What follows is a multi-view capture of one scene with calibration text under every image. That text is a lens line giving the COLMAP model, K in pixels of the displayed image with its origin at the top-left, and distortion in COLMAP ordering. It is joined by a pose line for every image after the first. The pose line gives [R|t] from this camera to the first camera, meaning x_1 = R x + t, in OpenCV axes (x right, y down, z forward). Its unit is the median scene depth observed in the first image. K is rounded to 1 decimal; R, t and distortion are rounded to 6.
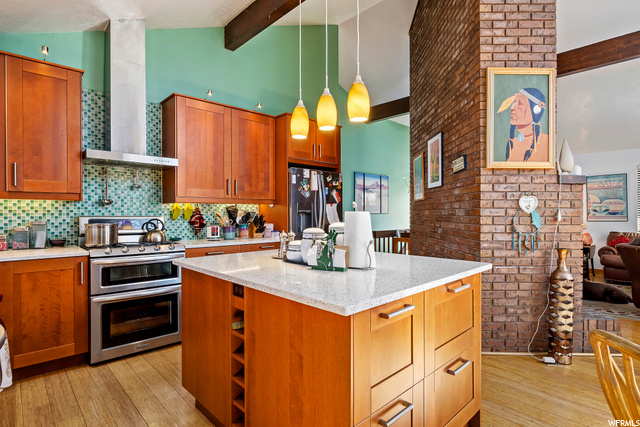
lens RADIAL K [[329.6, 0, 314.7], [0, 329.6, 217.4], [0, 0, 1]] dist [-0.032543, 0.008685]
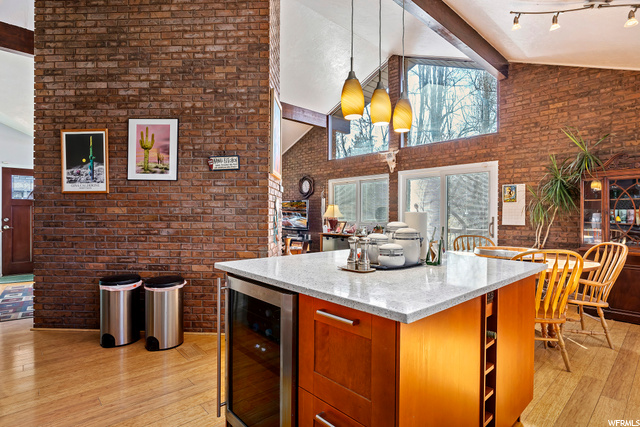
lens RADIAL K [[329.6, 0, 318.3], [0, 329.6, 214.7], [0, 0, 1]] dist [-0.032543, 0.008685]
pose [[0.007793, 0.002168, 0.999967, -0.589512], [0.003632, 0.999991, -0.002197, -0.001393], [-0.999963, 0.003649, 0.007785, 0.736484]]
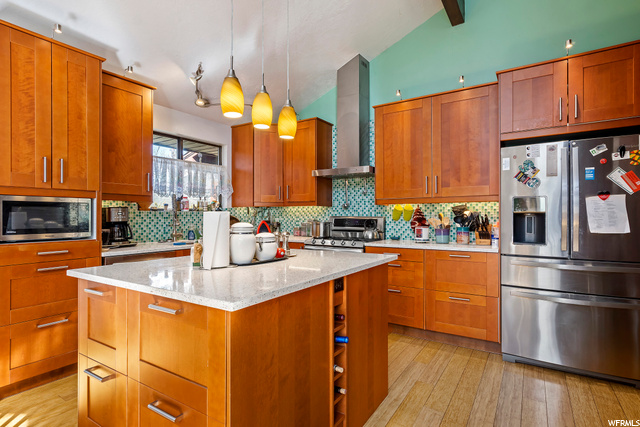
lens RADIAL K [[329.6, 0, 315.0], [0, 329.6, 215.9], [0, 0, 1]] dist [-0.032543, 0.008685]
pose [[0.225879, 0.000247, -0.974155, 0.656582], [-0.010149, 0.999946, -0.002100, -0.002102], [0.974103, 0.010361, 0.225869, 0.589700]]
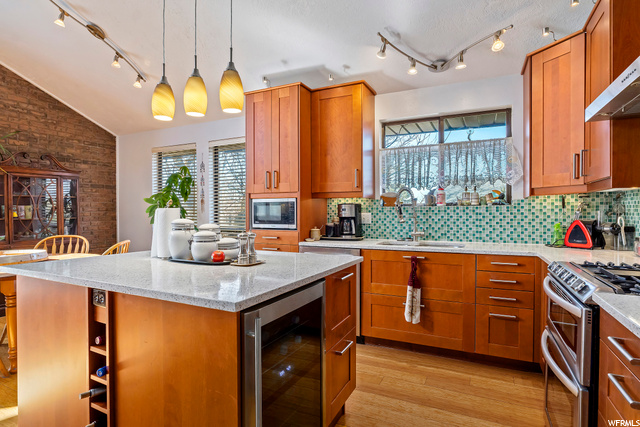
lens RADIAL K [[329.6, 0, 316.8], [0, 329.6, 215.3], [0, 0, 1]] dist [-0.032543, 0.008685]
pose [[-0.937441, 0.004903, -0.348110, 0.022093], [-0.001917, 0.999813, 0.019244, -0.007400], [0.348140, 0.018707, -0.937256, 1.237354]]
